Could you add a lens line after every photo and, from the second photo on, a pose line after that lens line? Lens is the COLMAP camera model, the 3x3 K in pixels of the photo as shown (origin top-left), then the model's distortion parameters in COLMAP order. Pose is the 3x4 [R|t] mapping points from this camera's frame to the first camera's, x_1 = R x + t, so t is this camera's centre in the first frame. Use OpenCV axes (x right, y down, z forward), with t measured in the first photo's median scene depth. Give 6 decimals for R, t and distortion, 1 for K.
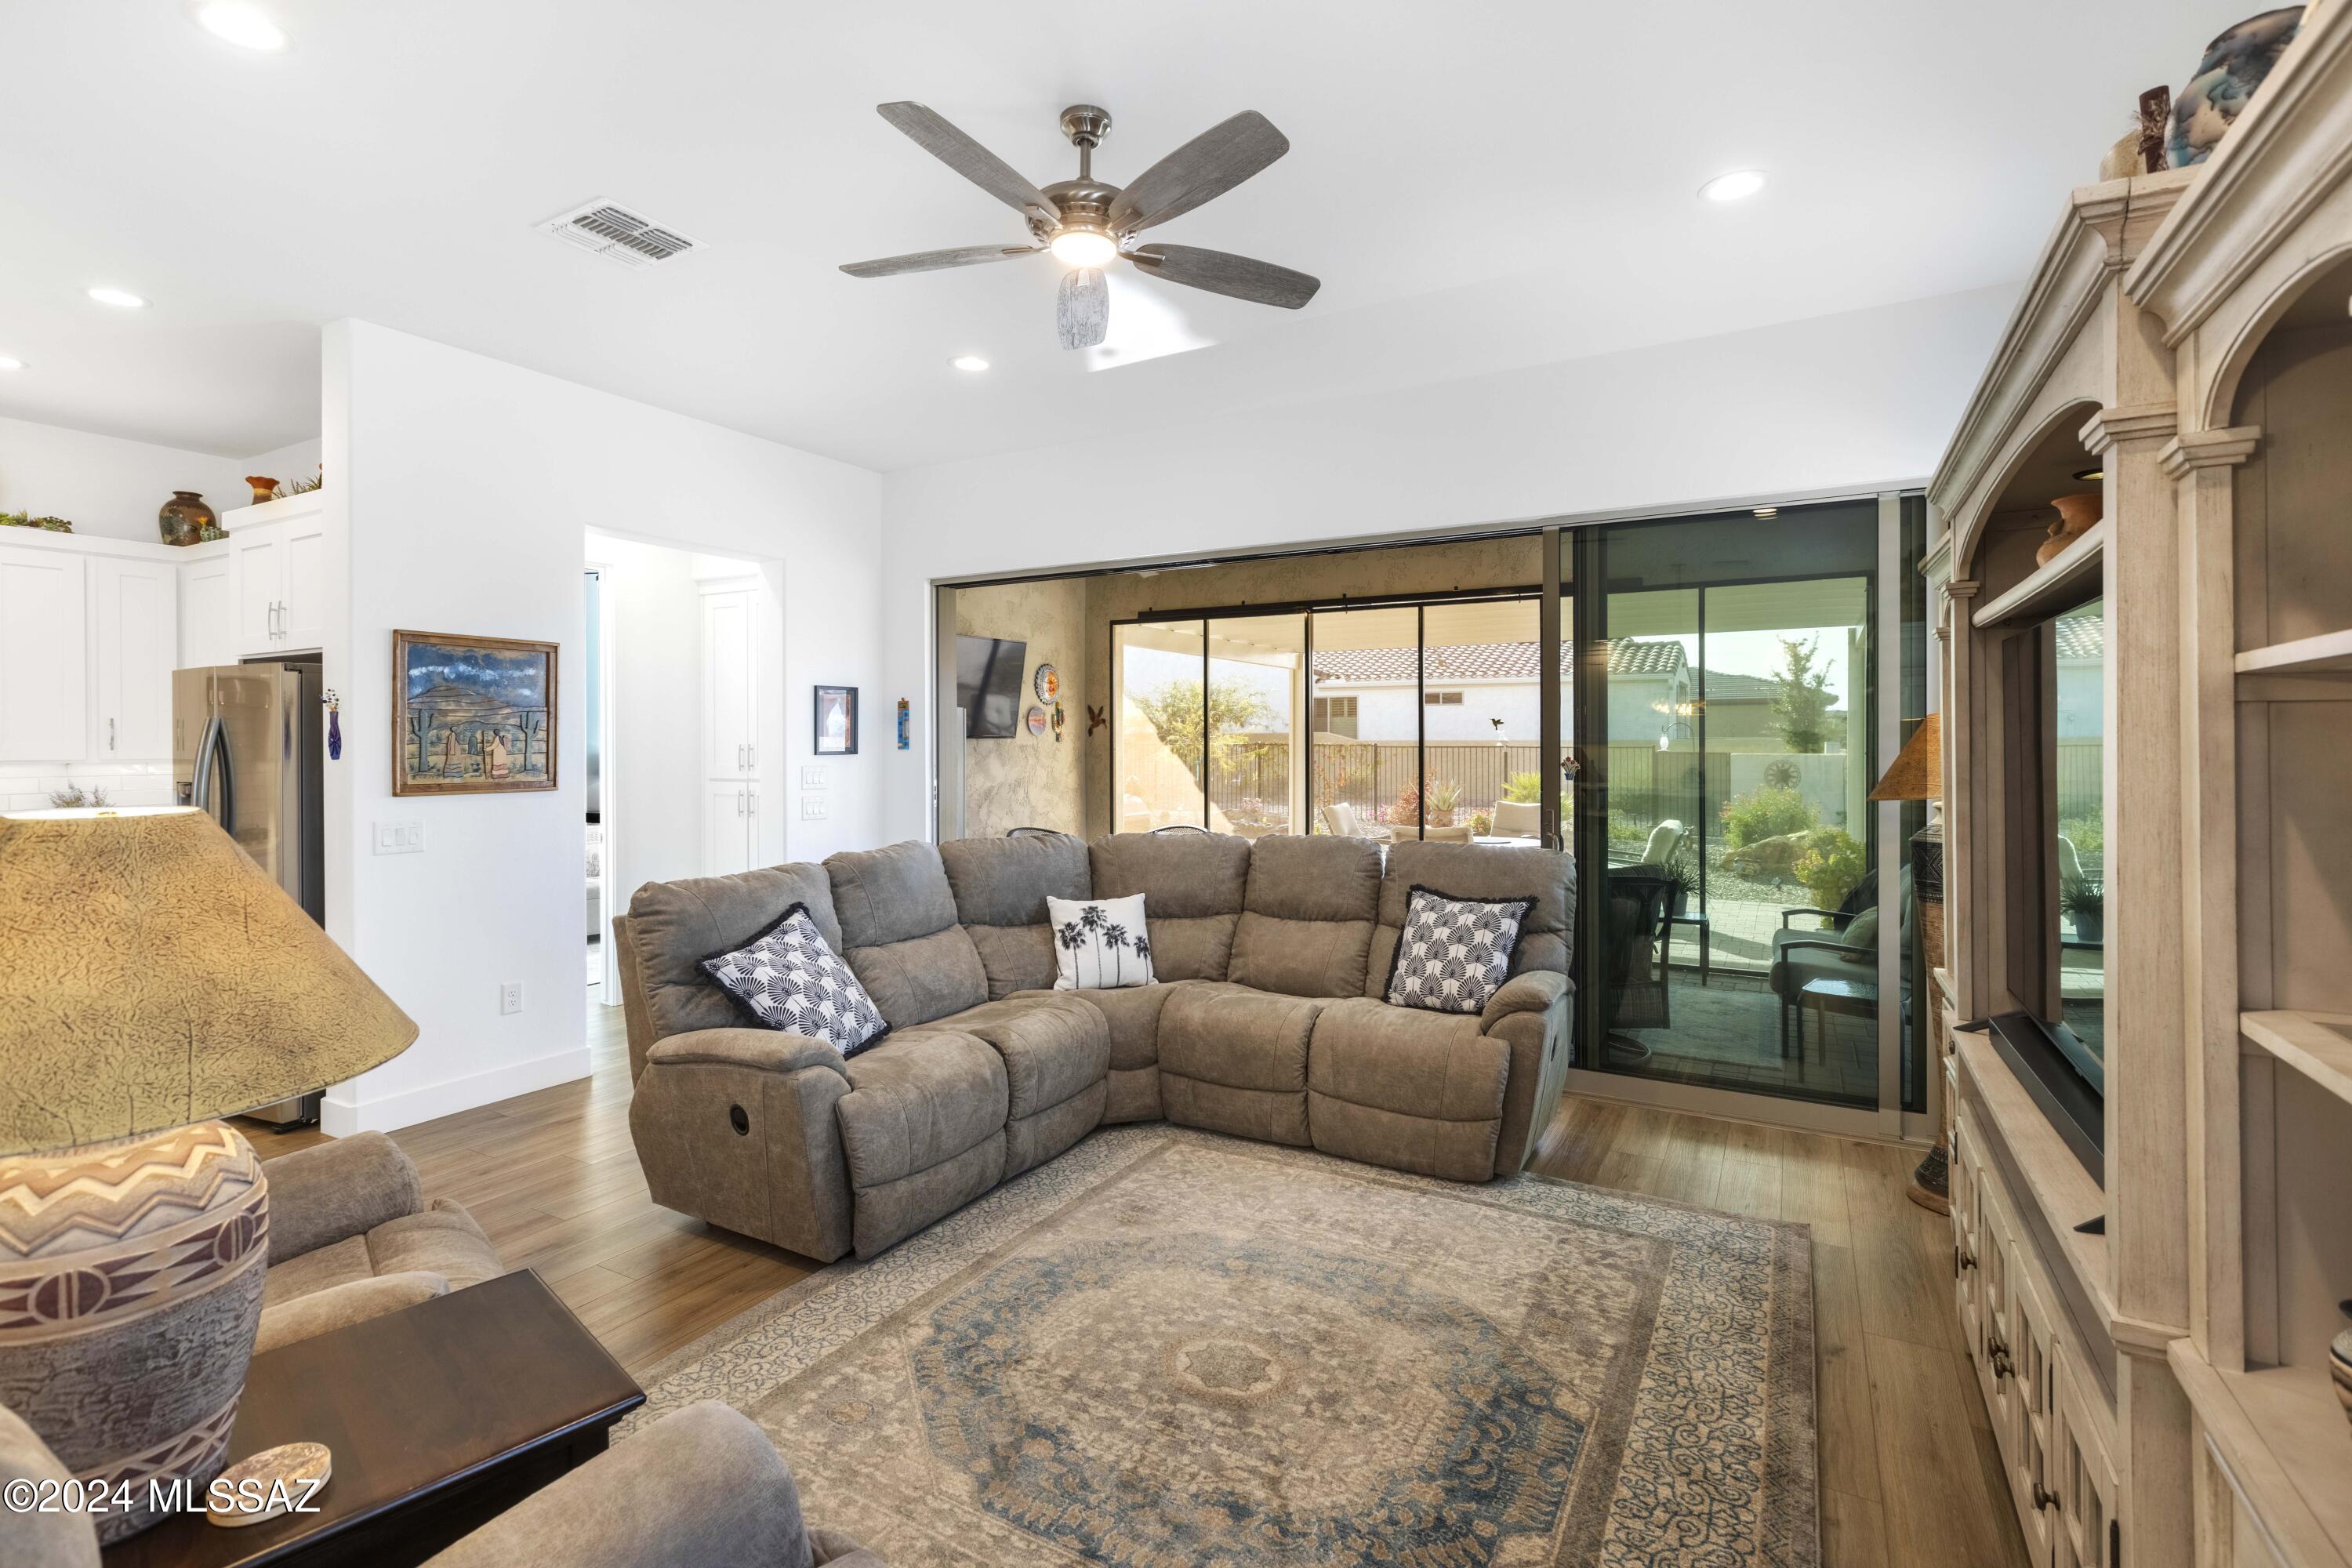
lens RADIAL K [[1096.7, 0, 1172.1], [0, 1096.7, 733.0], [0, 0, 1]] dist [0.000279, 0.000176]
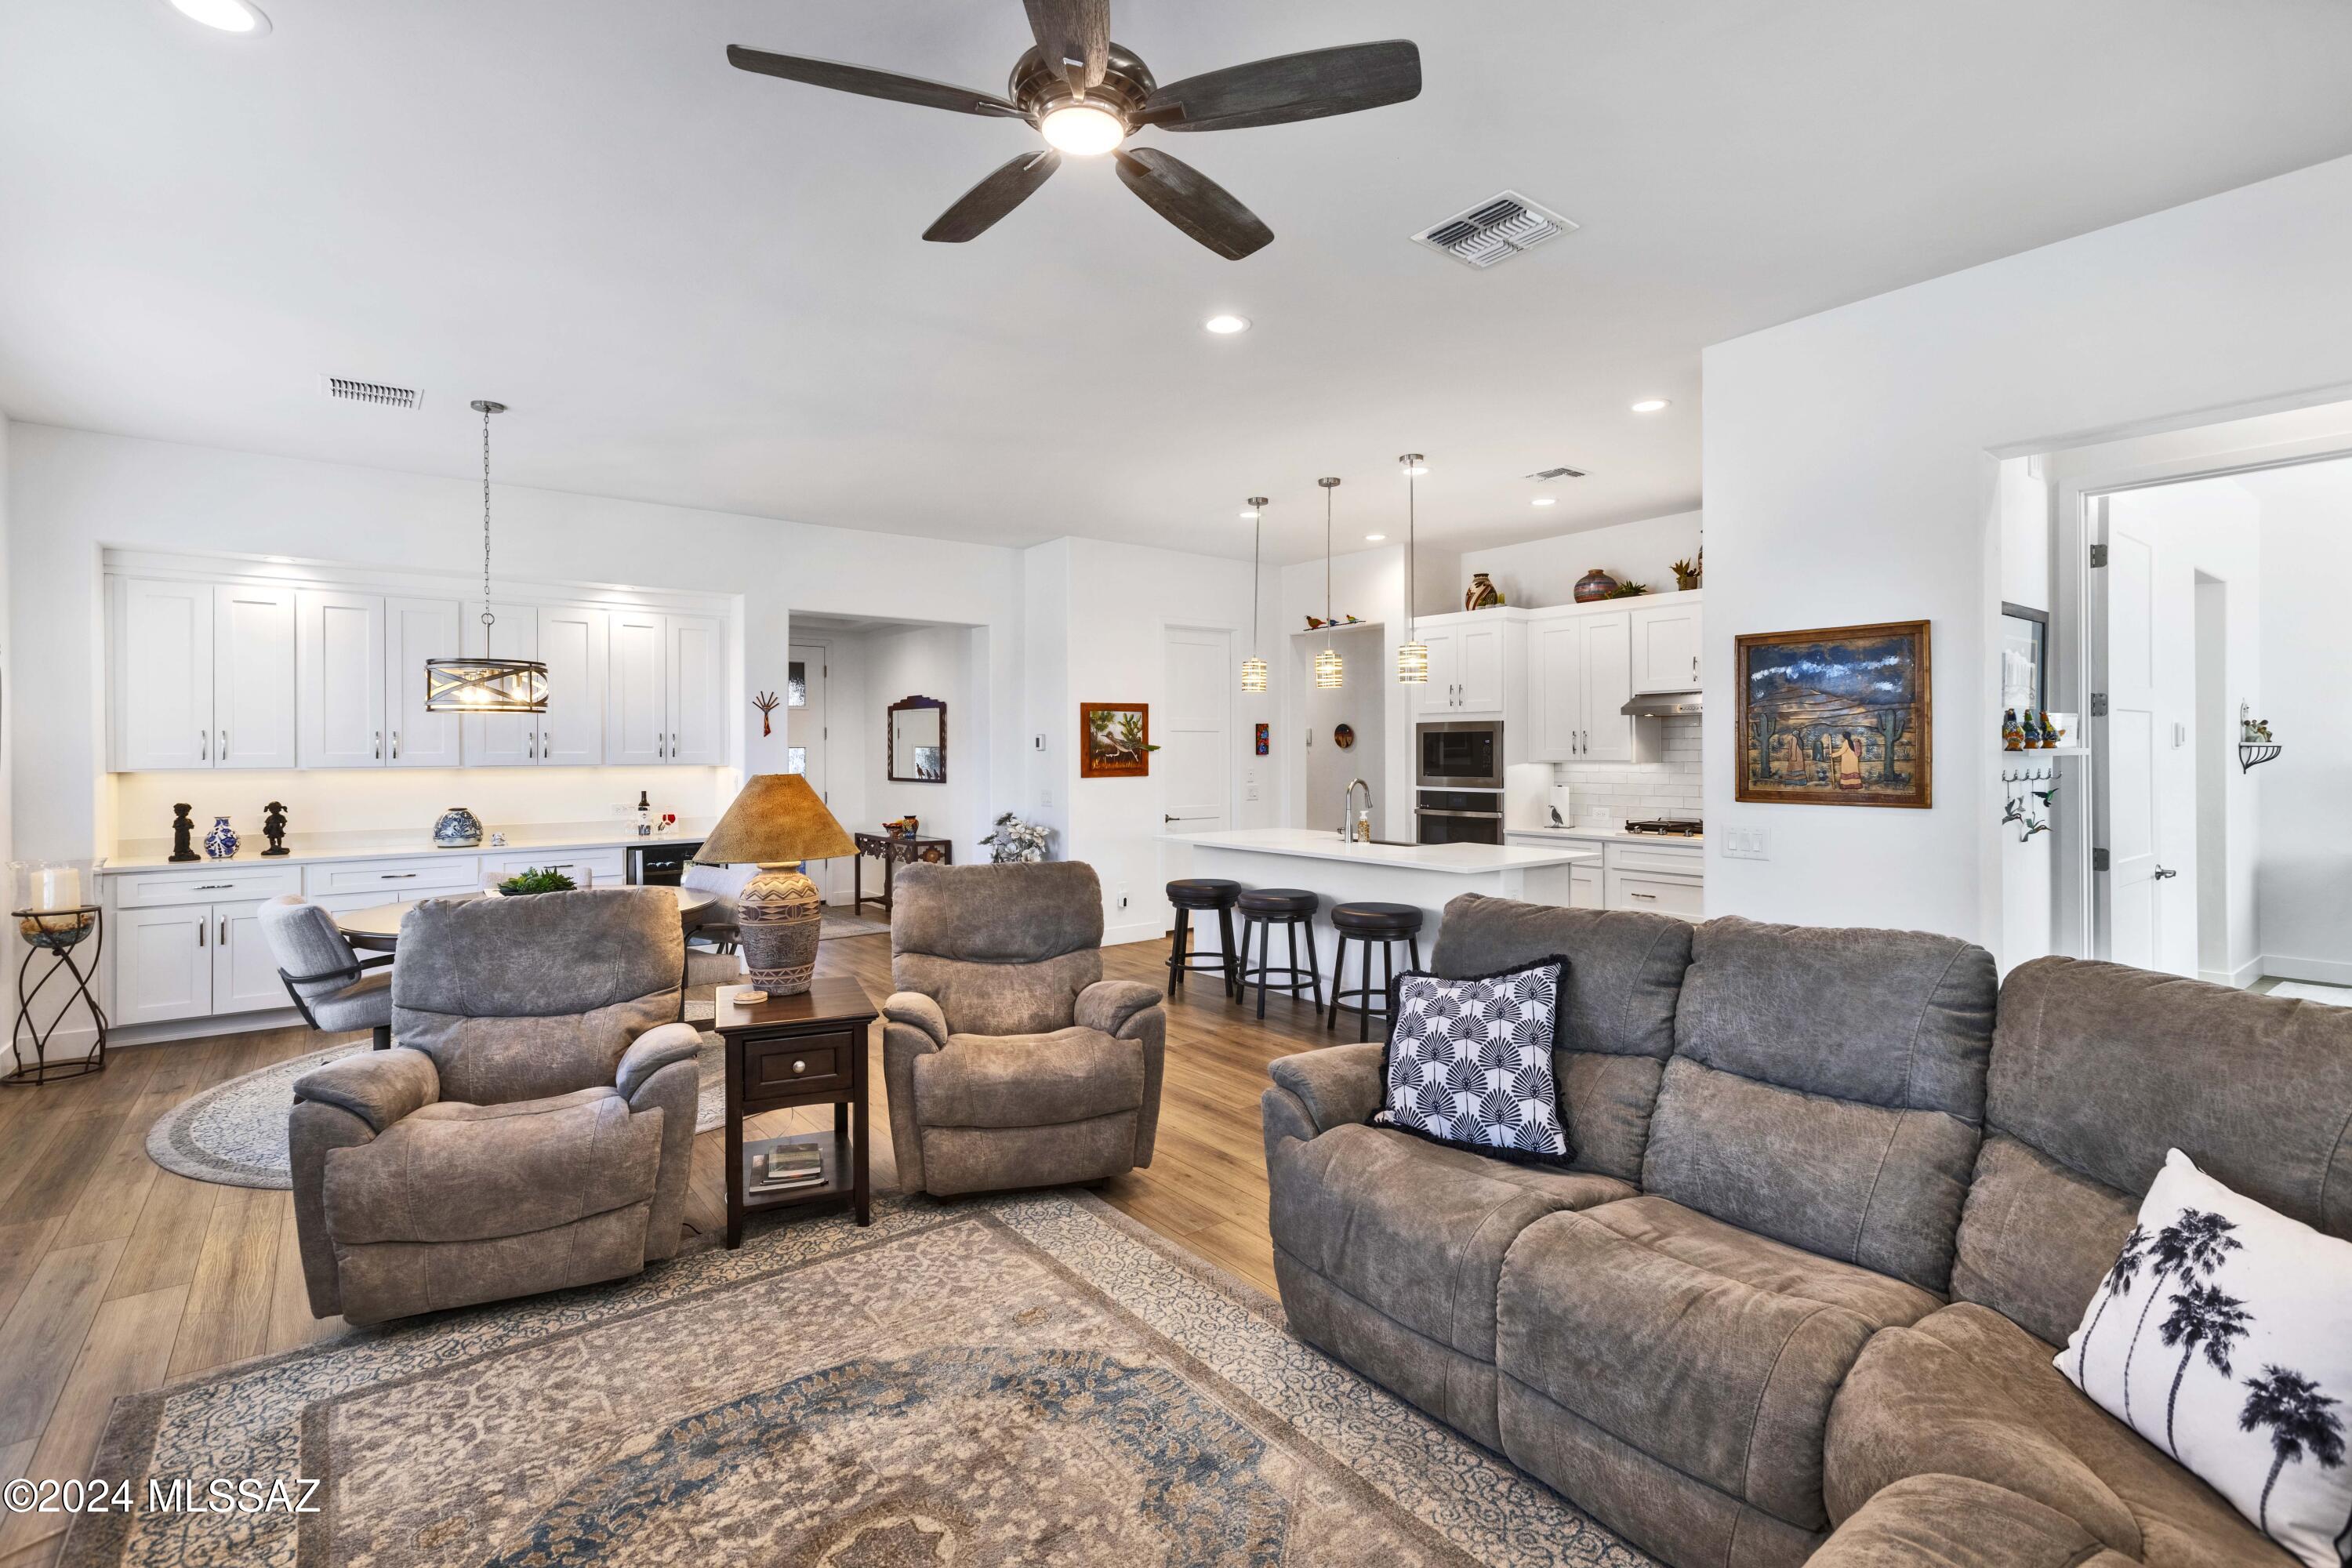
lens RADIAL K [[1096.7, 0, 1174.0], [0, 1096.7, 745.0], [0, 0, 1]] dist [0.000279, 0.000176]
pose [[-0.394311, -0.001084, -0.918977, 0.403590], [0.011159, 0.999920, -0.005968, 0.006246], [0.918910, -0.012608, -0.394267, 0.887829]]
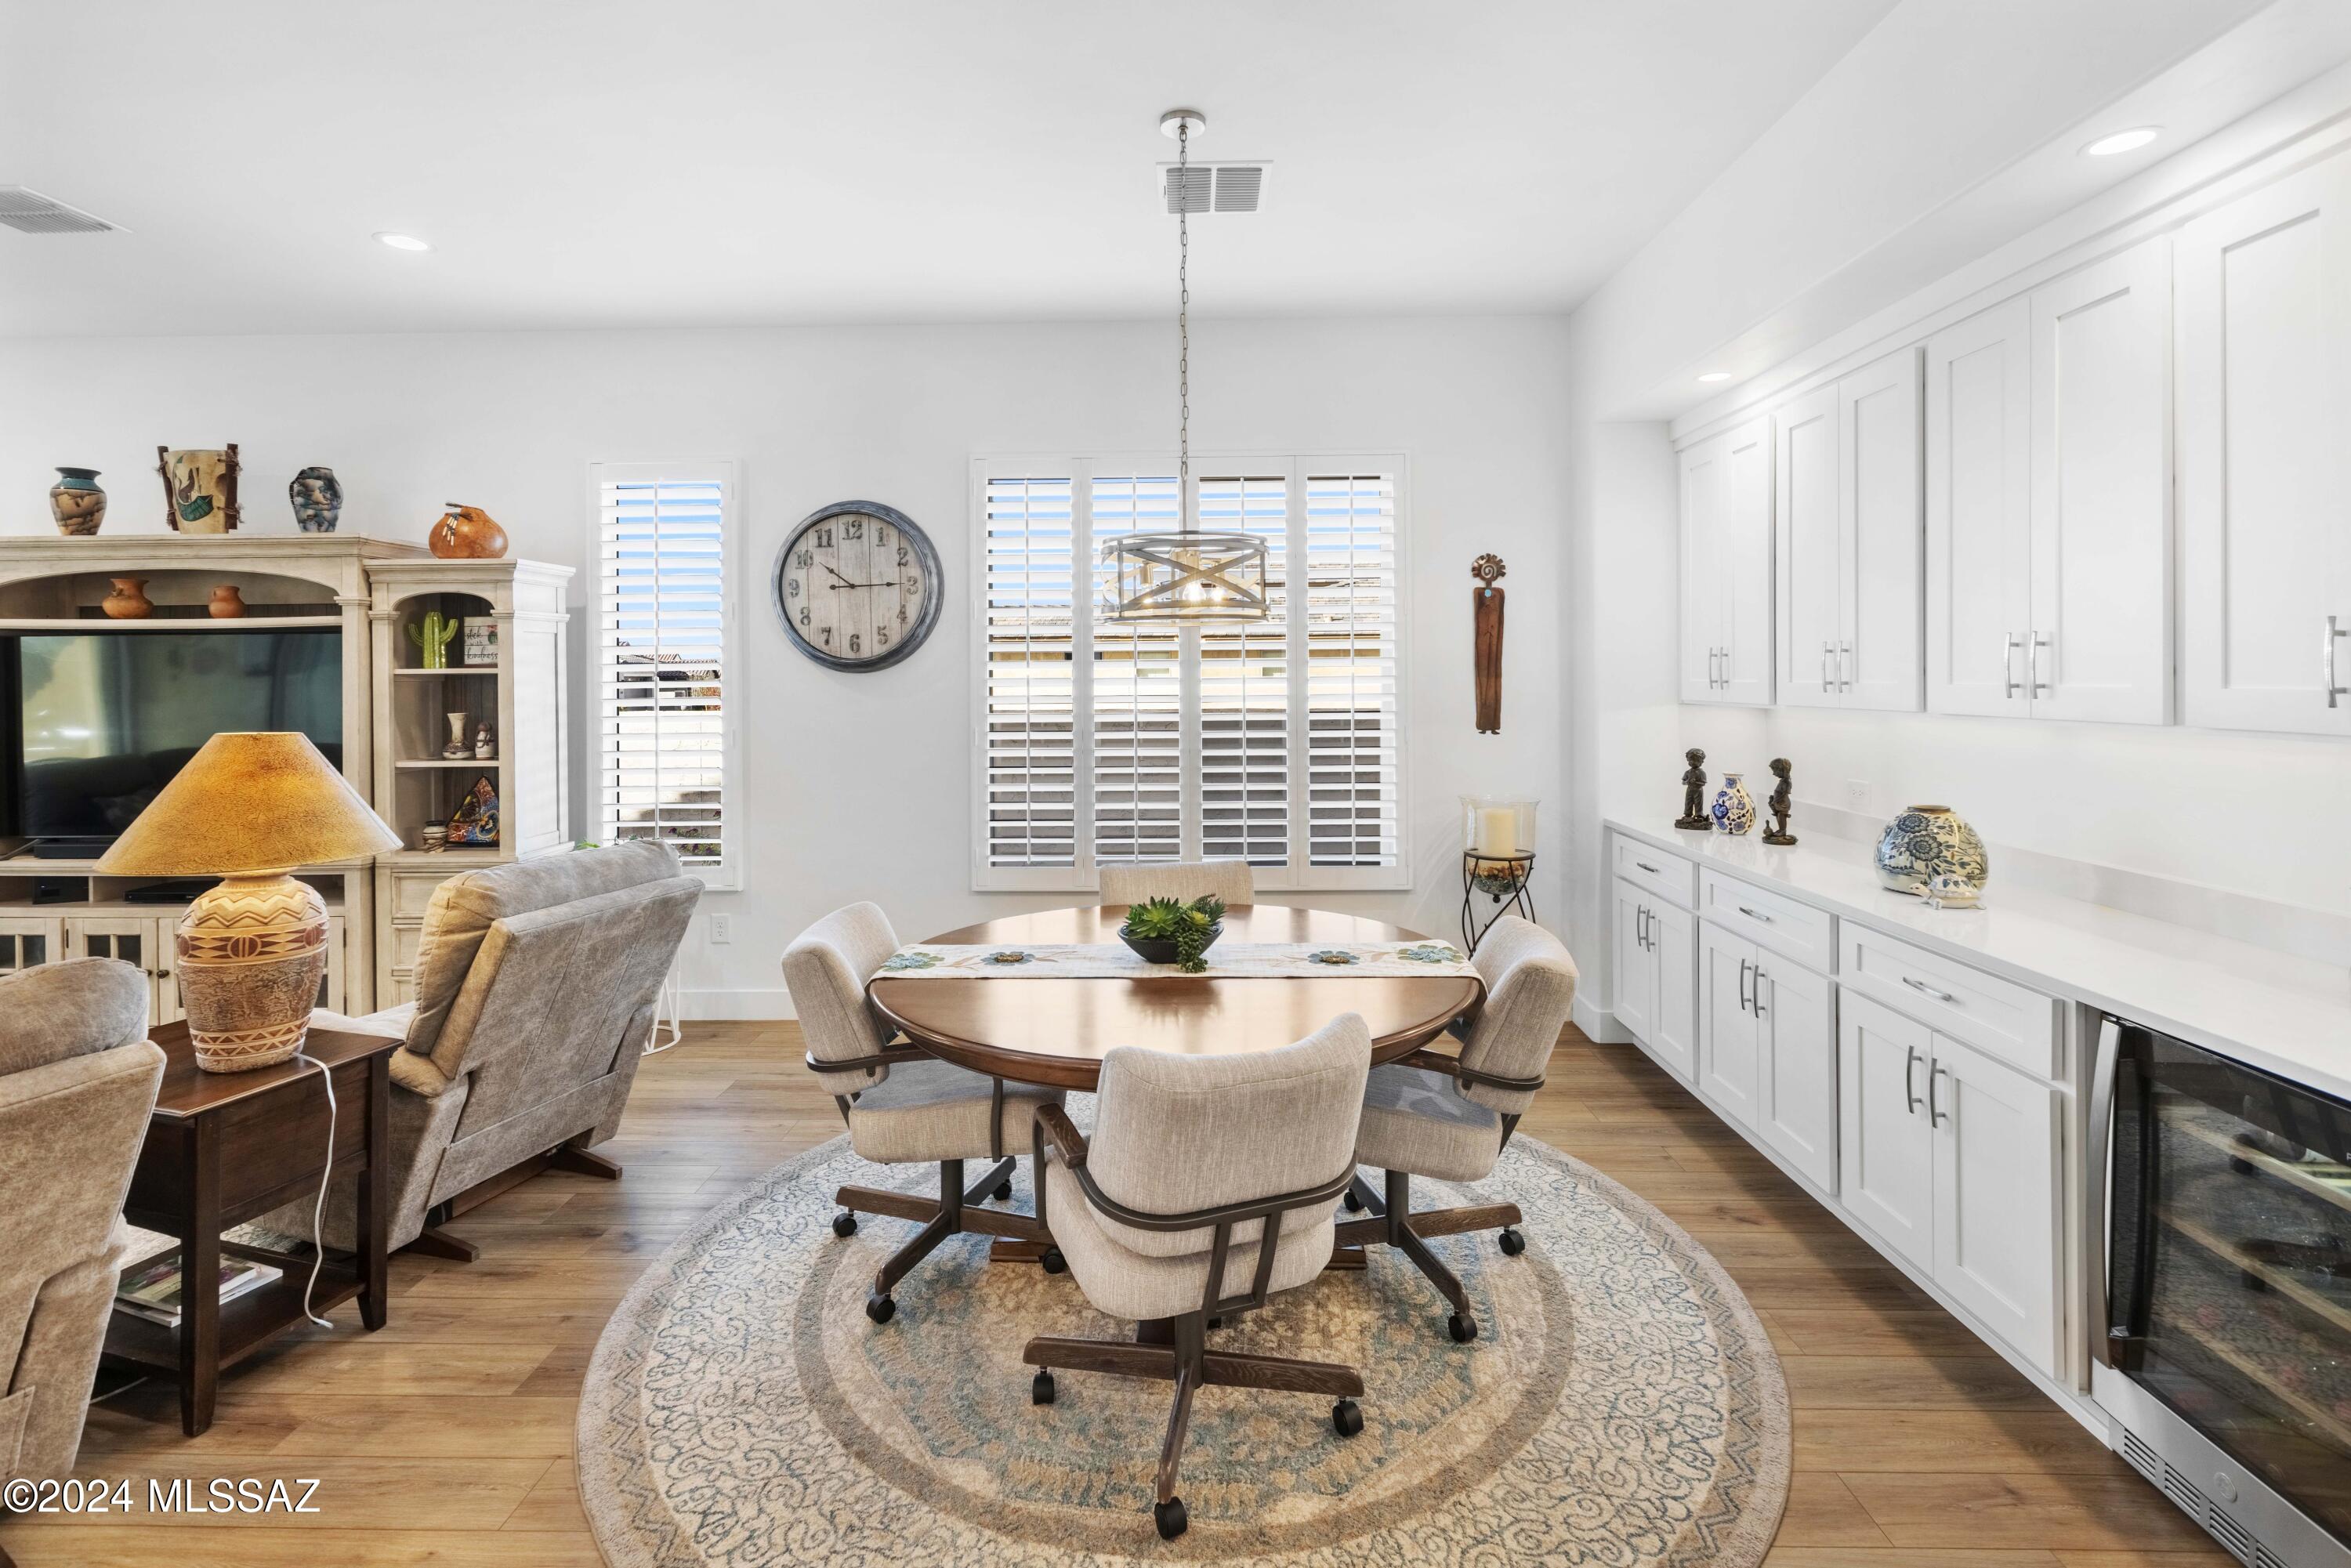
lens RADIAL K [[1096.2, 0, 1166.3], [0, 1096.2, 675.7], [0, 0, 1]] dist [0.000279, 0.000176]
pose [[-0.471325, 0.003628, 0.881952, -0.984830], [0.001520, 0.999993, -0.003302, -0.006757], [-0.881958, -0.000215, -0.471328, 0.118290]]
